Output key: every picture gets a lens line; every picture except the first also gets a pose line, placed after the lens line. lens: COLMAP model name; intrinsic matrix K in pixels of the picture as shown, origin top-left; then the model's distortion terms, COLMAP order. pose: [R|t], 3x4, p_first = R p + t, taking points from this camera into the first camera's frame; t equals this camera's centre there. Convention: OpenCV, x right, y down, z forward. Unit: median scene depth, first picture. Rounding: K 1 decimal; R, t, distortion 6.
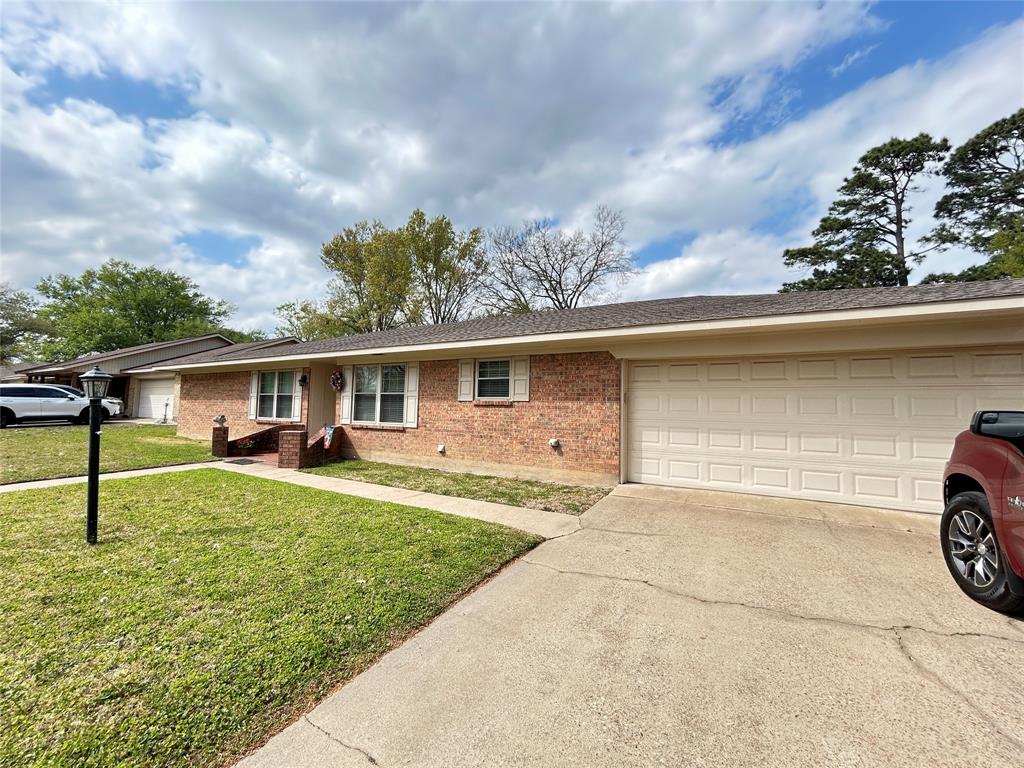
lens RADIAL K [[416.0, 0, 514.6], [0, 416.0, 383.3], [0, 0, 1]] dist [-0.000520, 0.001080]
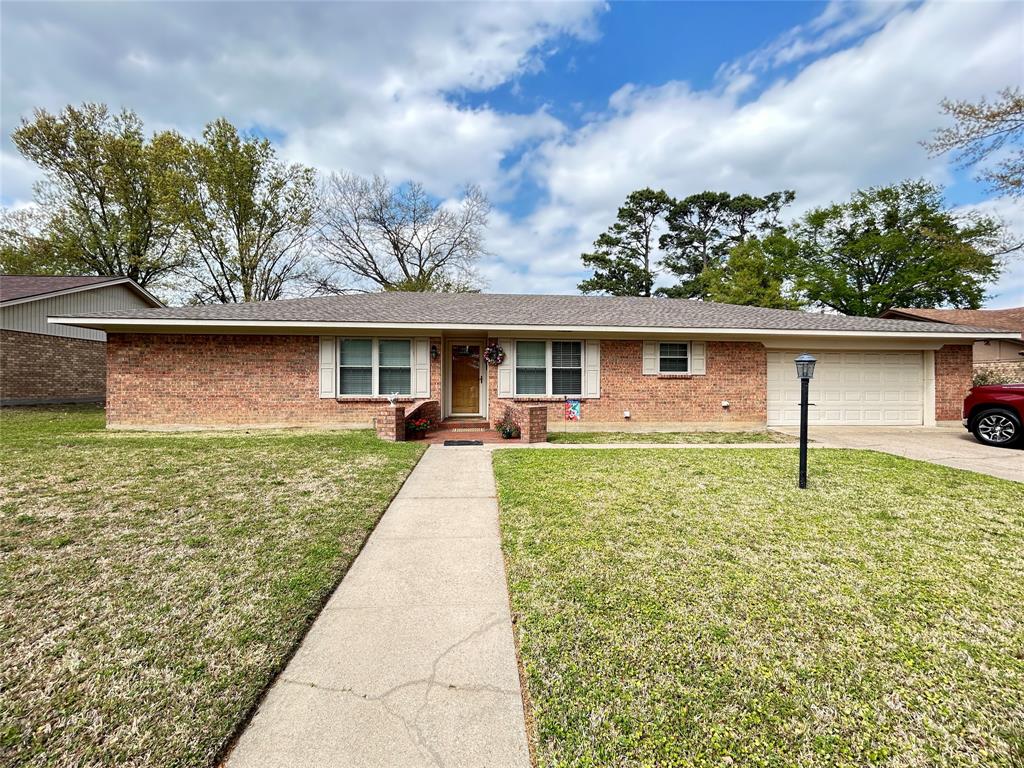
lens RADIAL K [[416.0, 0, 512.7], [0, 416.0, 379.5], [0, 0, 1]] dist [-0.000520, 0.001080]
pose [[0.821563, -0.011312, 0.570006, -0.991515], [-0.025167, 0.998109, 0.056082, -0.002178], [-0.569563, -0.060420, 0.819724, 0.186476]]
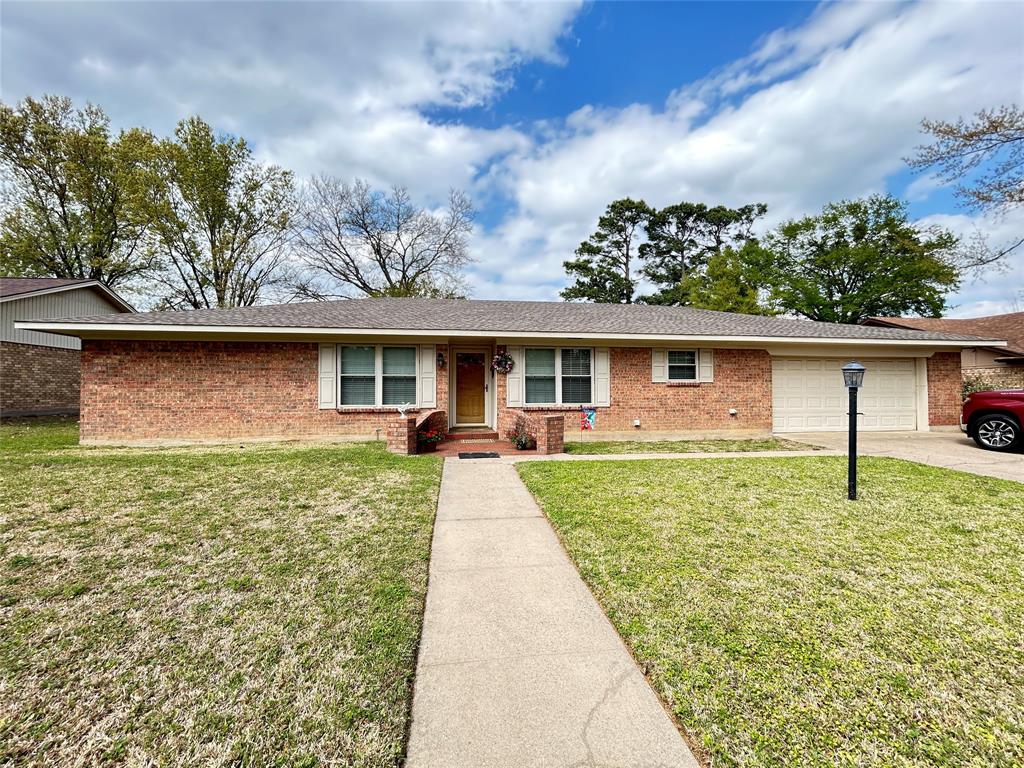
lens RADIAL K [[416.0, 0, 513.0], [0, 416.0, 378.2], [0, 0, 1]] dist [-0.000520, 0.001080]
pose [[0.787745, -0.003257, 0.615993, -1.036265], [-0.023331, 0.999111, 0.035118, -0.002539], [-0.615560, -0.042035, 0.786968, 0.258753]]
